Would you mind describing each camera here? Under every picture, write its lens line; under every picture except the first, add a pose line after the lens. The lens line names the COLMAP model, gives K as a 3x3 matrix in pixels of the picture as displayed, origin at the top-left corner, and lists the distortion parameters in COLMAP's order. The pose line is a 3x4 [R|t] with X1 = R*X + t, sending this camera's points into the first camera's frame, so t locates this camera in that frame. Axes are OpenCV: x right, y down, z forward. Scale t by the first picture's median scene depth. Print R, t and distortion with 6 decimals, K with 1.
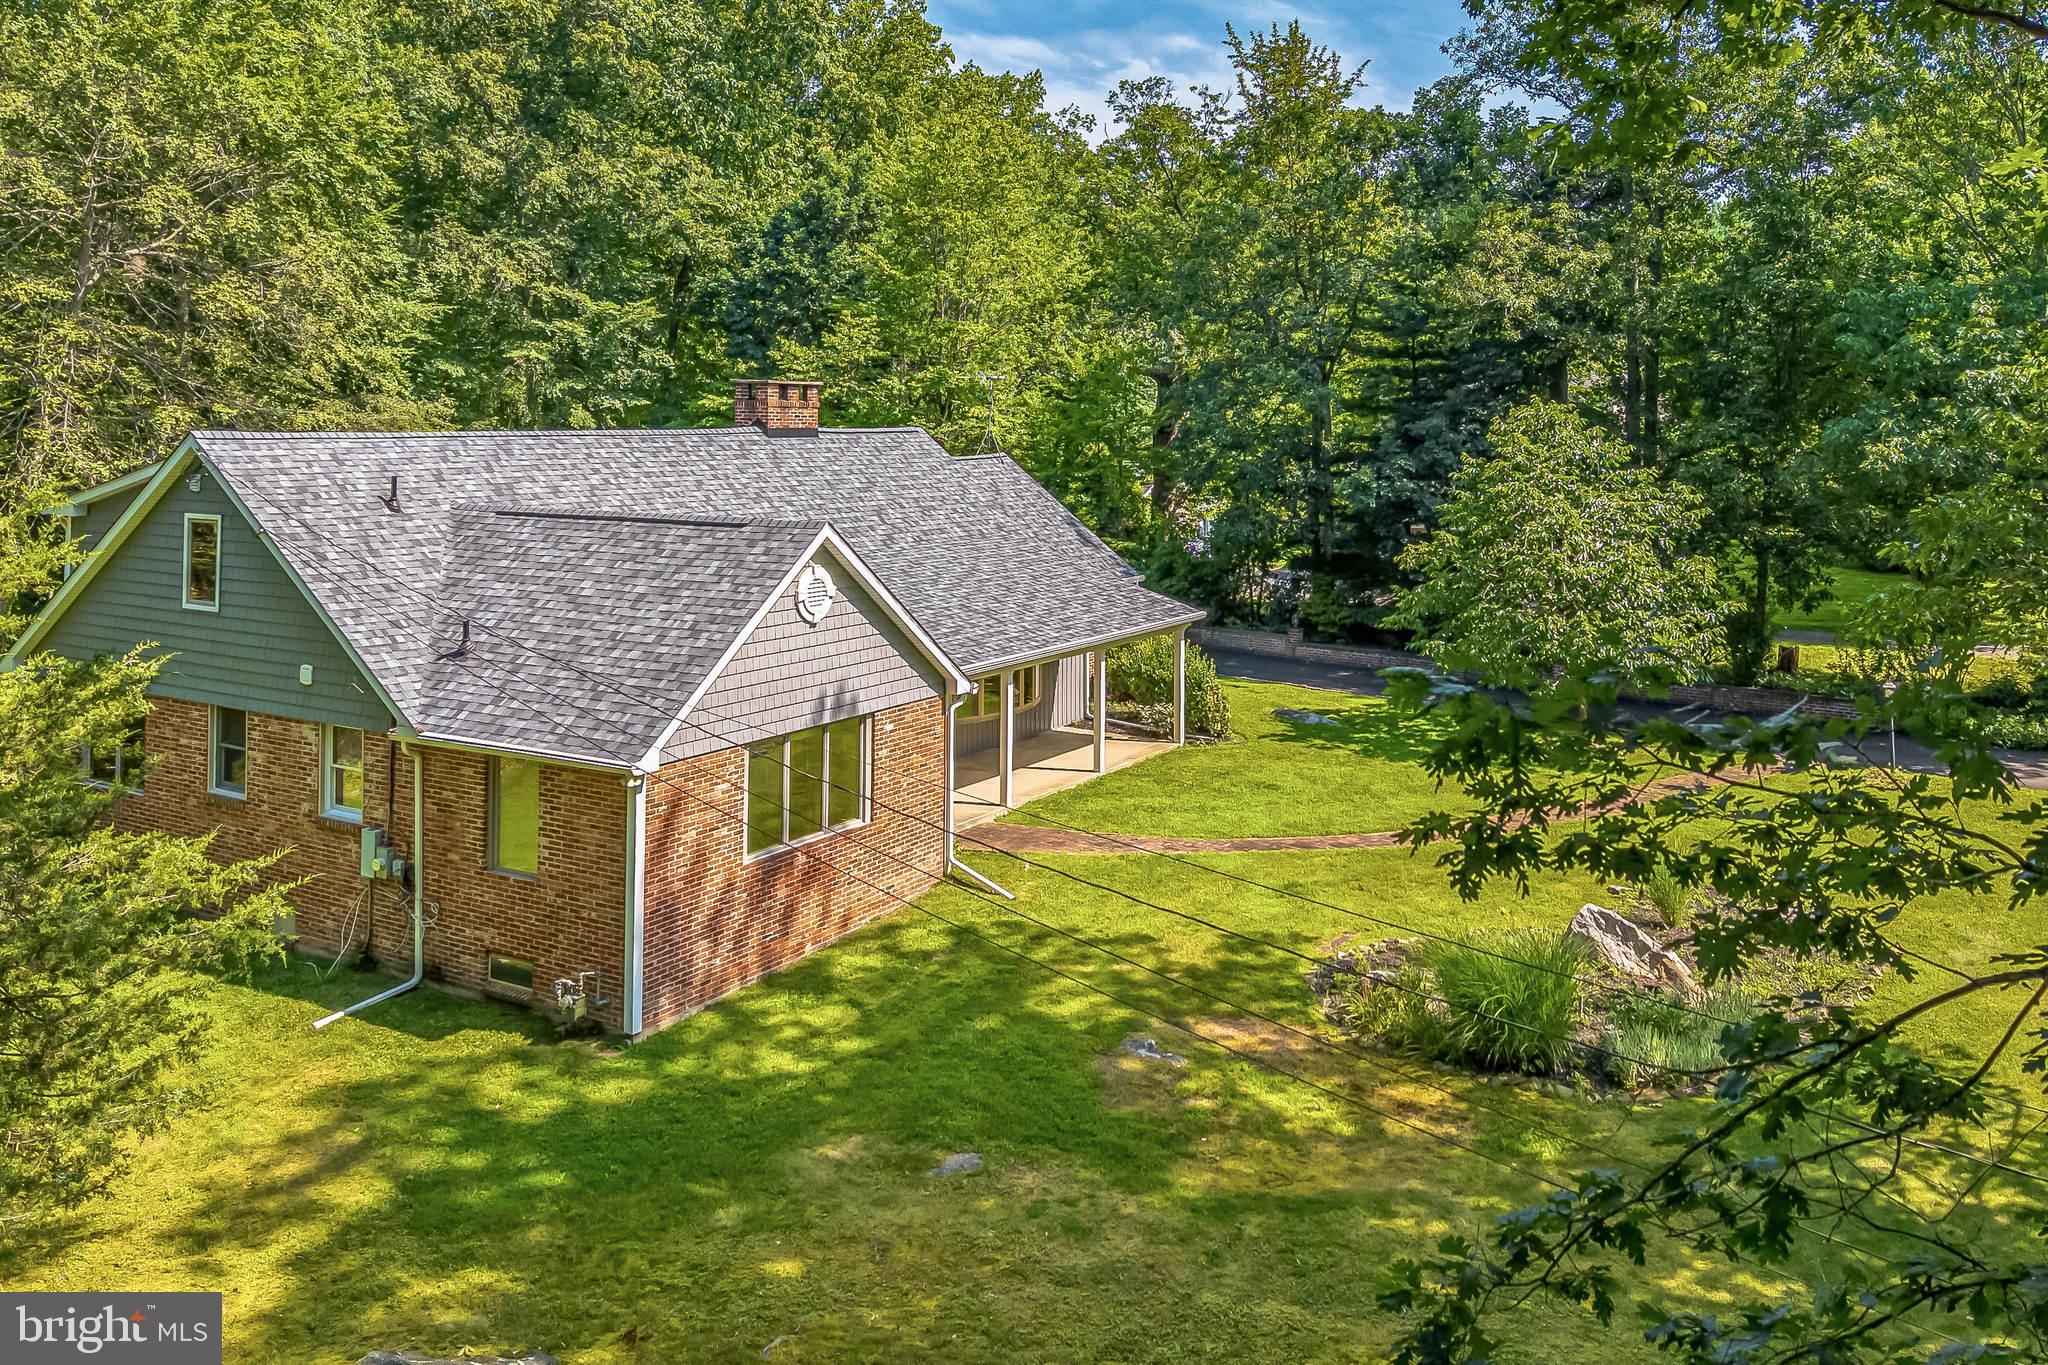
lens RADIAL K [[1579.8, 0, 1017.8], [0, 1579.8, 666.6], [0, 0, 1]] dist [0.009027, -0.015505]
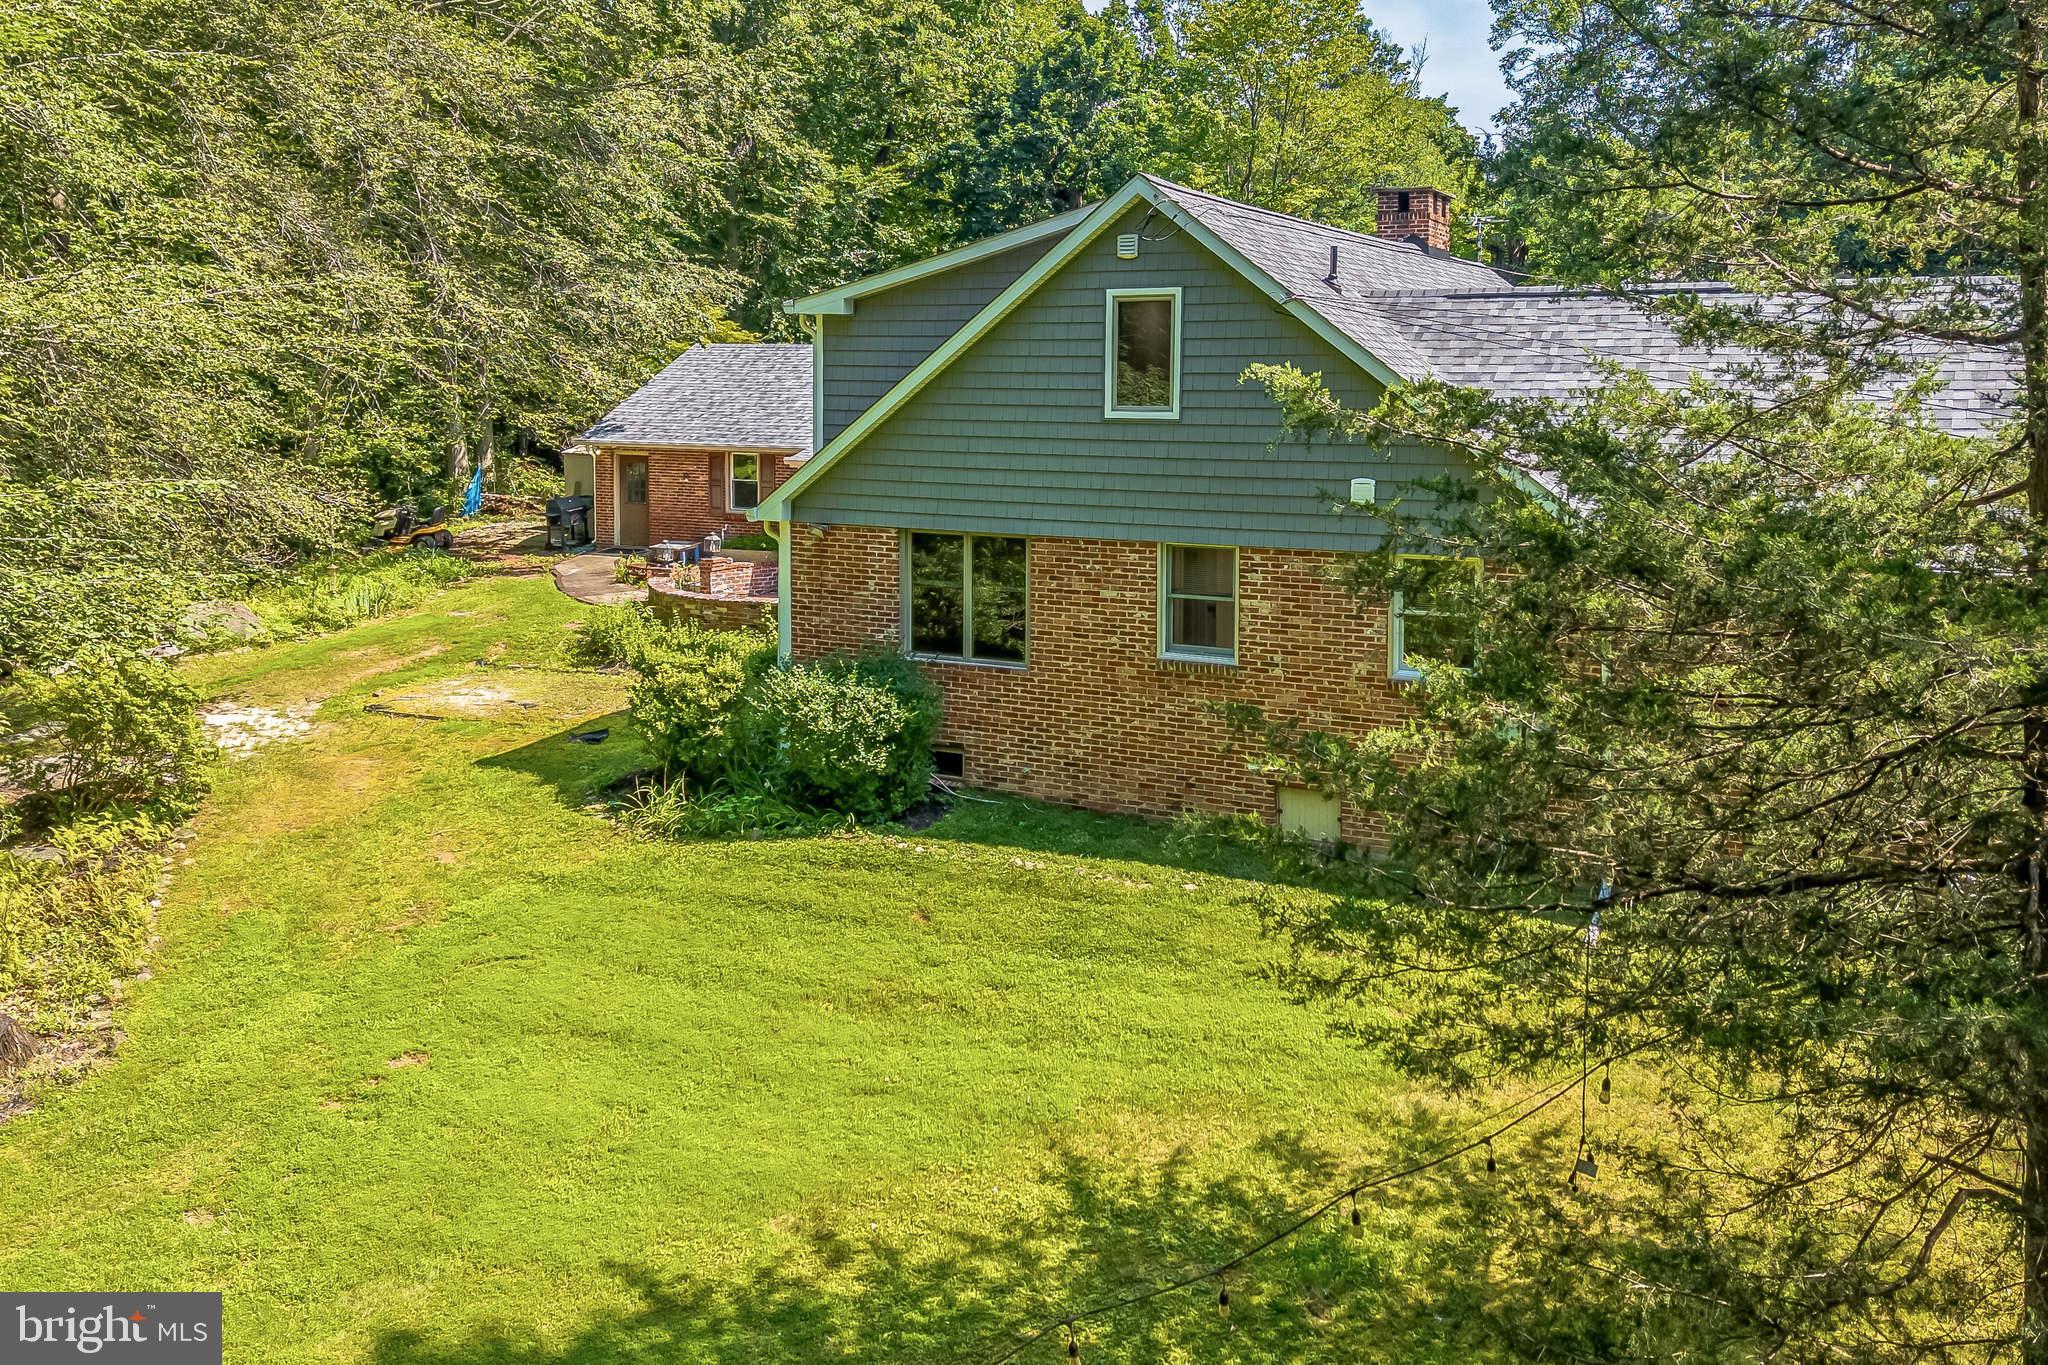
lens RADIAL K [[1579.8, 0, 1026.5], [0, 1579.8, 693.1], [0, 0, 1]] dist [0.009027, -0.015505]
pose [[0.996252, -0.025959, 0.082512, -0.630689], [0.022034, 0.998598, 0.048137, 0.057299], [-0.083646, -0.046138, 0.995427, 0.246762]]
